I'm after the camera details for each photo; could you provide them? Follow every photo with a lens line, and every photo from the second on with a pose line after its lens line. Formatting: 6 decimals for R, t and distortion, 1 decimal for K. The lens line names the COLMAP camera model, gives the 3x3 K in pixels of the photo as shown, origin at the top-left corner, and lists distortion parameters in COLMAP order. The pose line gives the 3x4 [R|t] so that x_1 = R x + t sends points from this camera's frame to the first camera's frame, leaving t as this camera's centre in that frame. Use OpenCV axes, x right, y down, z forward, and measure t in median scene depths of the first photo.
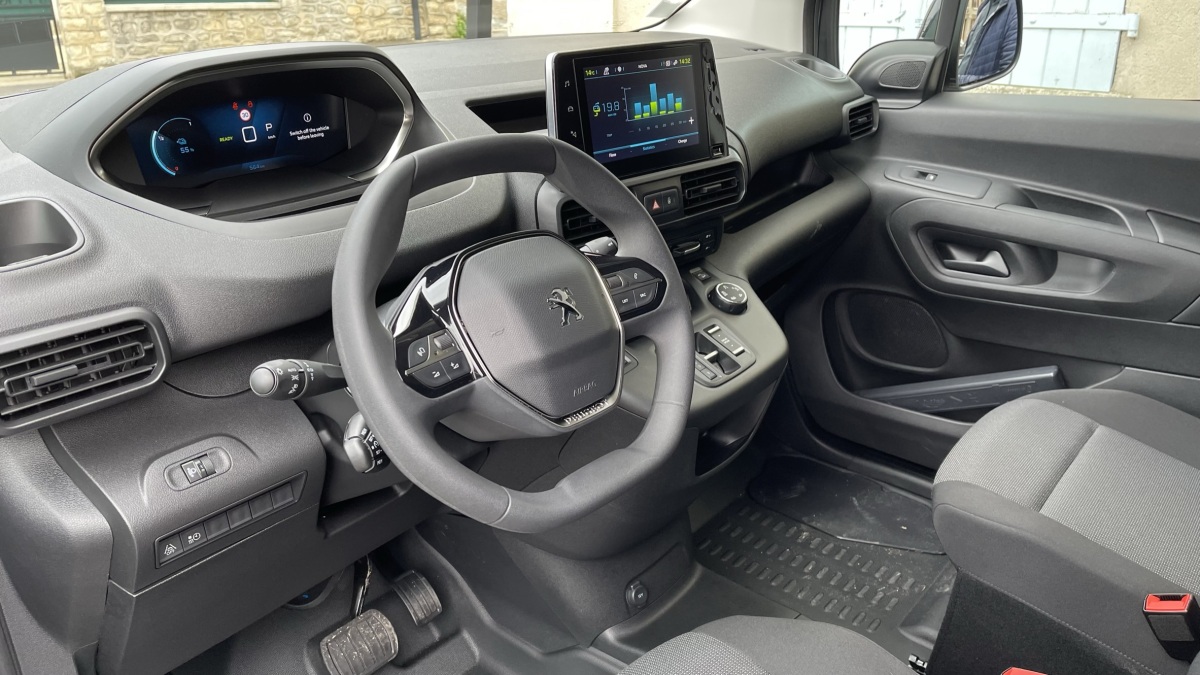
lens RADIAL K [[879.4, 0, 600.0], [0, 879.4, 337.5], [0, 0, 1]] dist [0.007363, -0.000061]
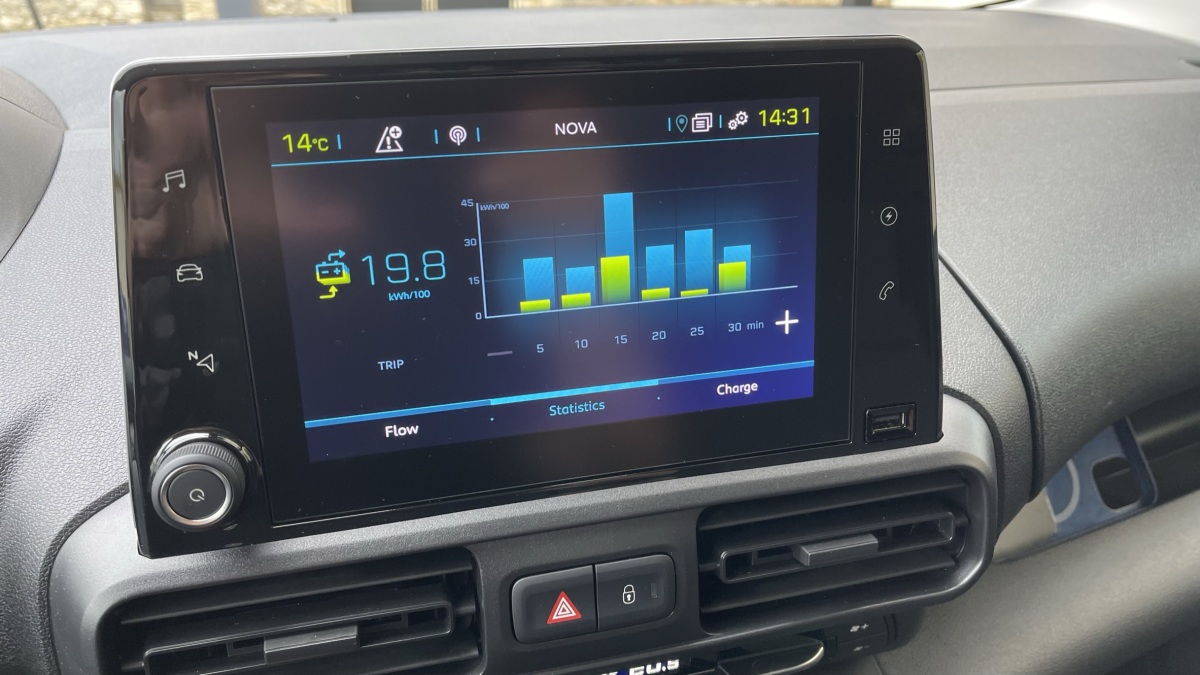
lens RADIAL K [[879.4, 0, 600.0], [0, 879.4, 337.5], [0, 0, 1]] dist [0.007363, -0.000061]
pose [[0.888437, 0.186775, -0.419278, 0.180740], [-0.187032, 0.981502, 0.040914, -0.255746], [0.419164, 0.042069, 0.906936, 0.754259]]
